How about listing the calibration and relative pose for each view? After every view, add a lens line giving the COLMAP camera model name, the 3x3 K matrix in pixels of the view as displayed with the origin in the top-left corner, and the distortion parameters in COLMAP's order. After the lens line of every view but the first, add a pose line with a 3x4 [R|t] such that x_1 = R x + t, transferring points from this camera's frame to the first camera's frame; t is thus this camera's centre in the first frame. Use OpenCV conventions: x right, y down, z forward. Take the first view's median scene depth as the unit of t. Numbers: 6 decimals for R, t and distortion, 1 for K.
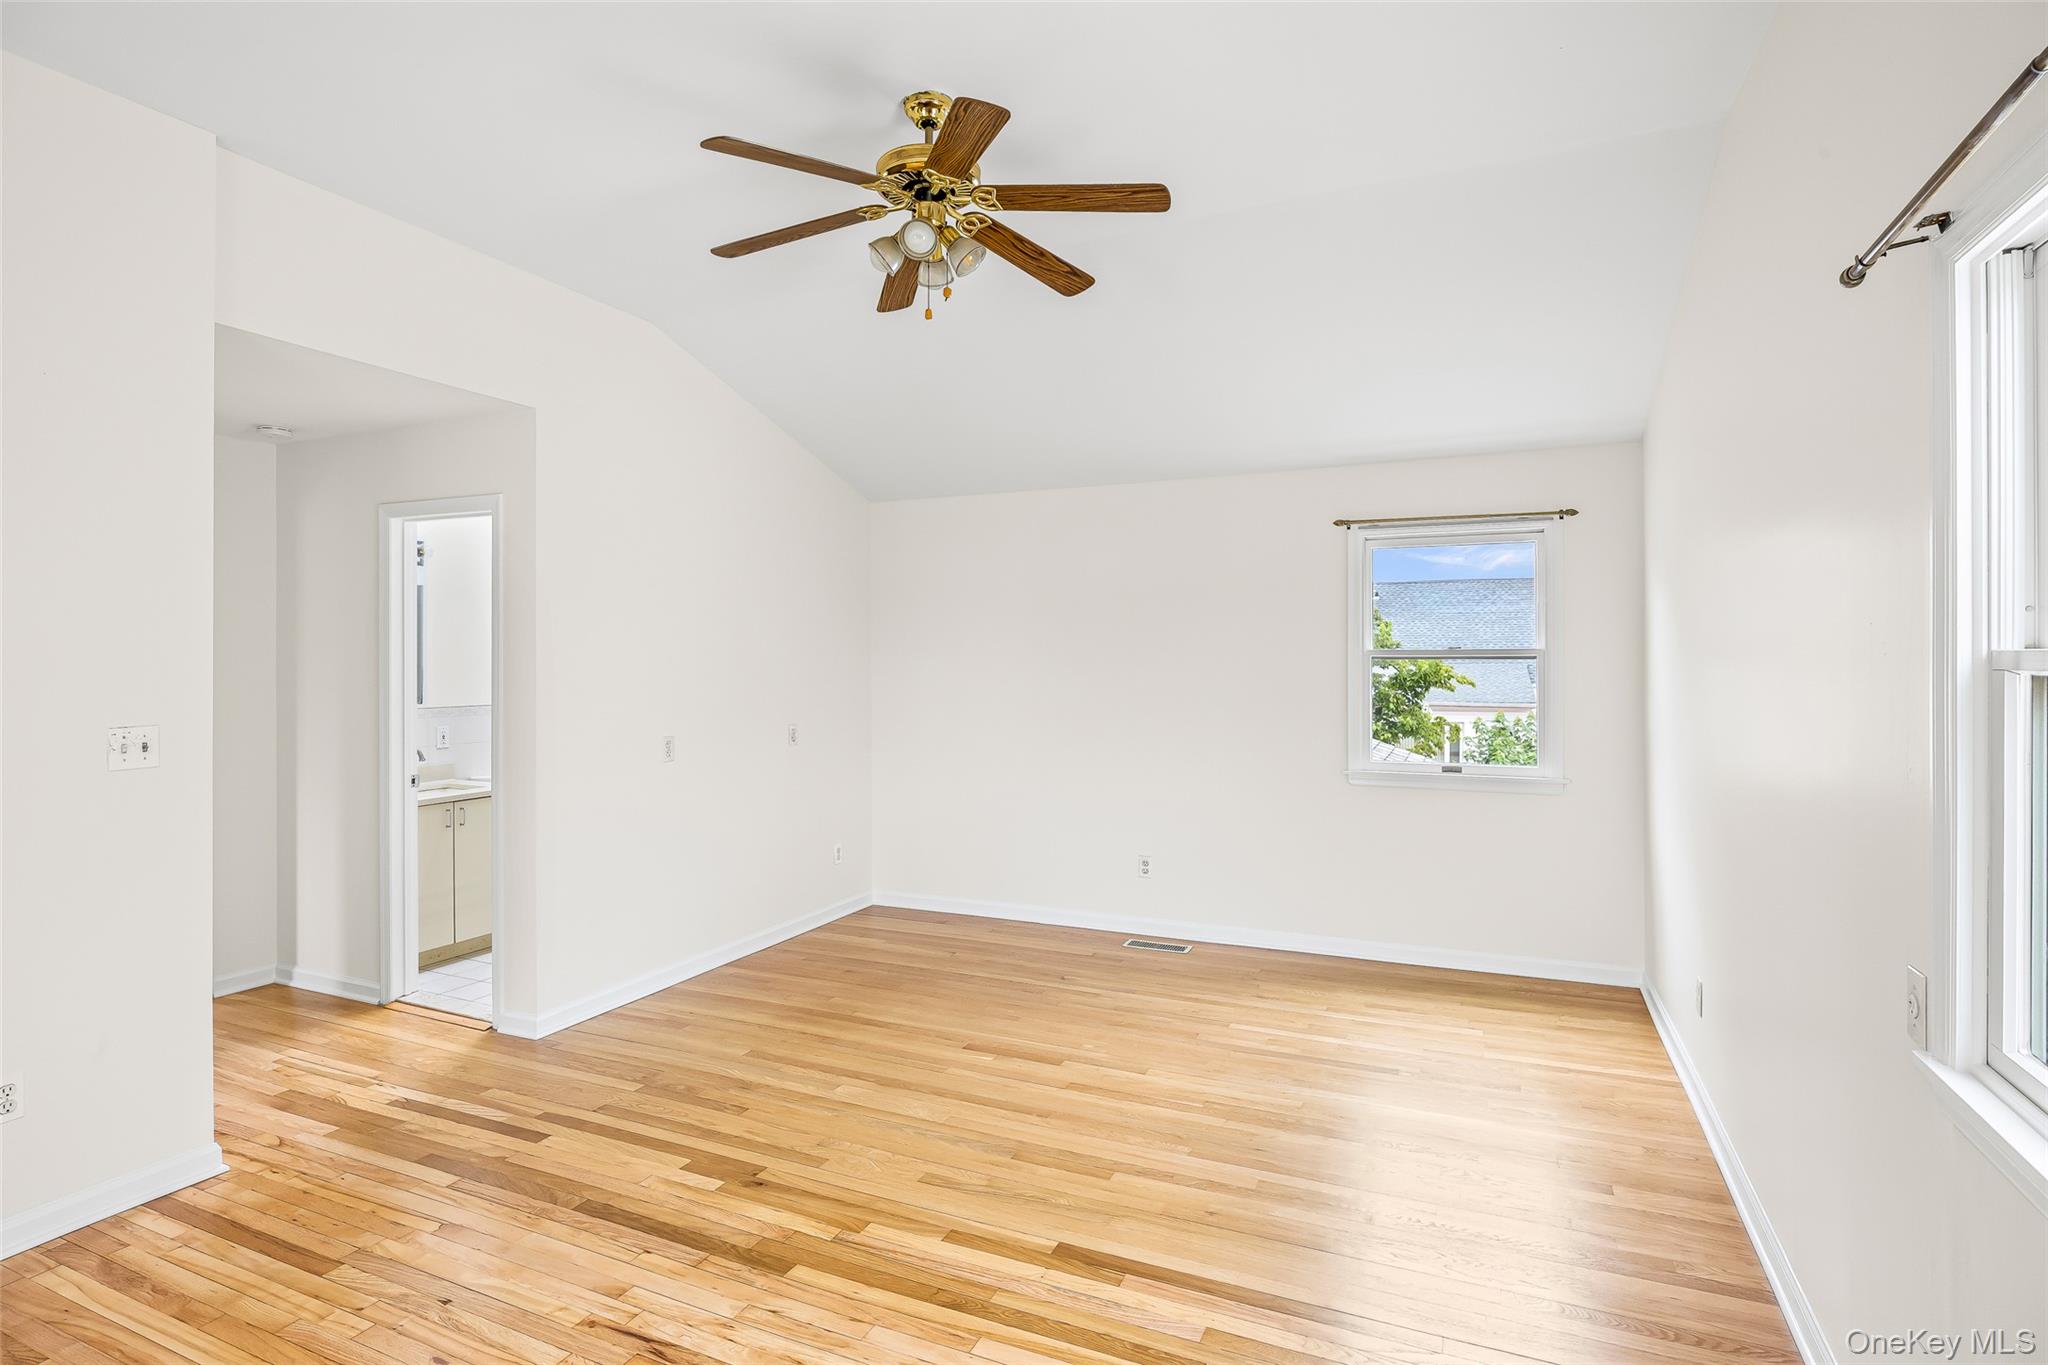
lens RADIAL K [[1045.0, 0, 1023.5], [0, 1045.0, 668.8], [0, 0, 1]] dist [-0.004647, -0.000408]
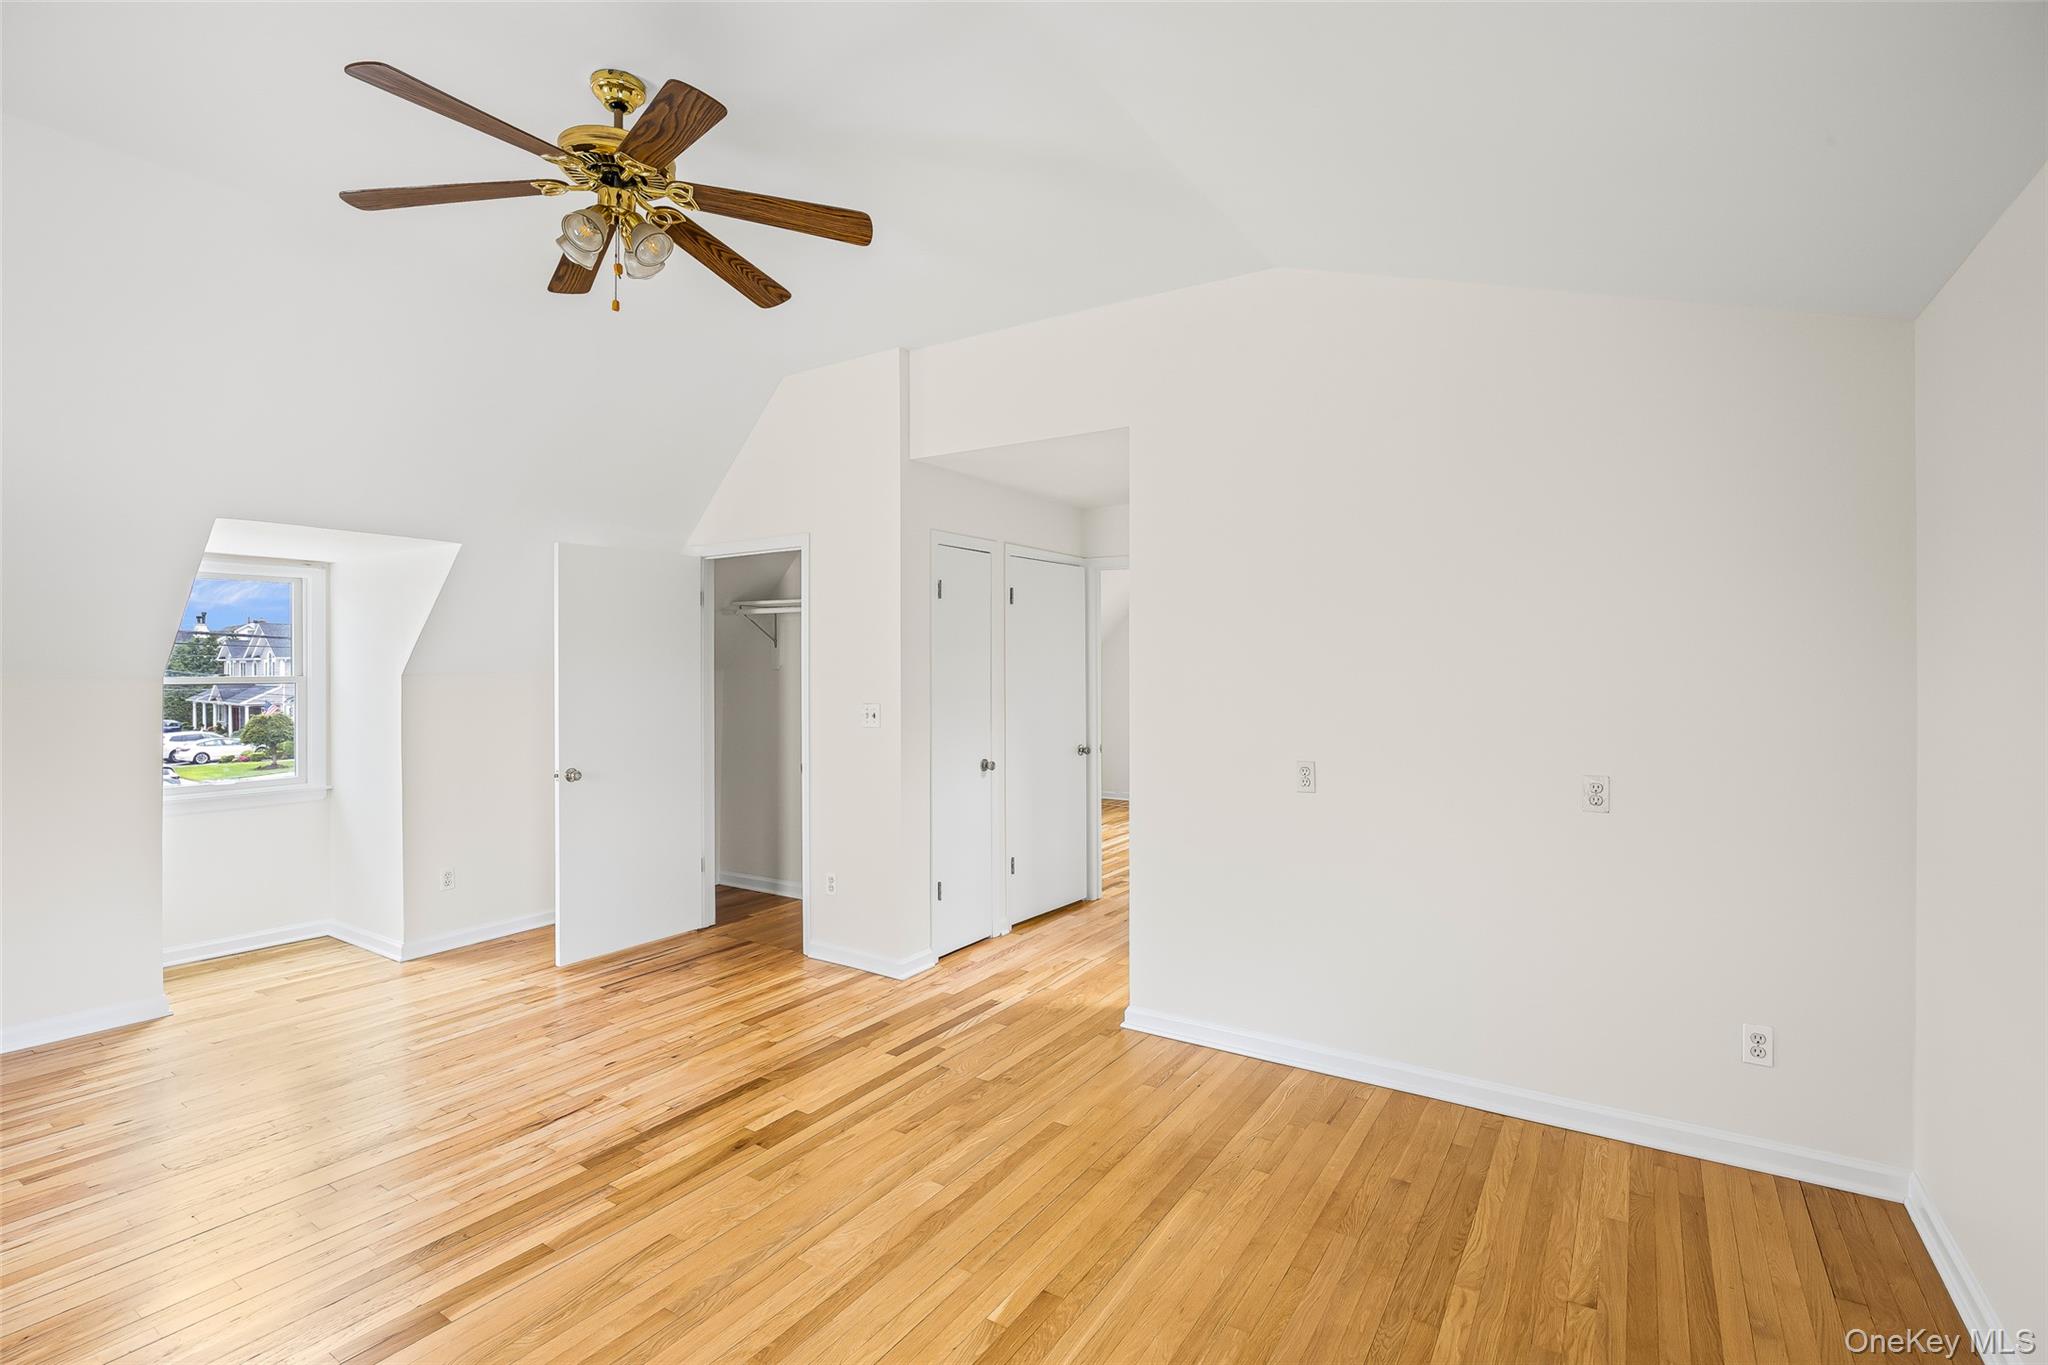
lens RADIAL K [[946.2, 0, 1024.8], [0, 946.2, 675.1], [0, 0, 1]] dist [-0.014355, 0.000022]
pose [[-0.164473, 0.012092, -0.986308, 0.601402], [-0.005554, 0.999898, 0.013185, -0.013463], [0.986366, 0.007647, -0.164389, 1.317737]]
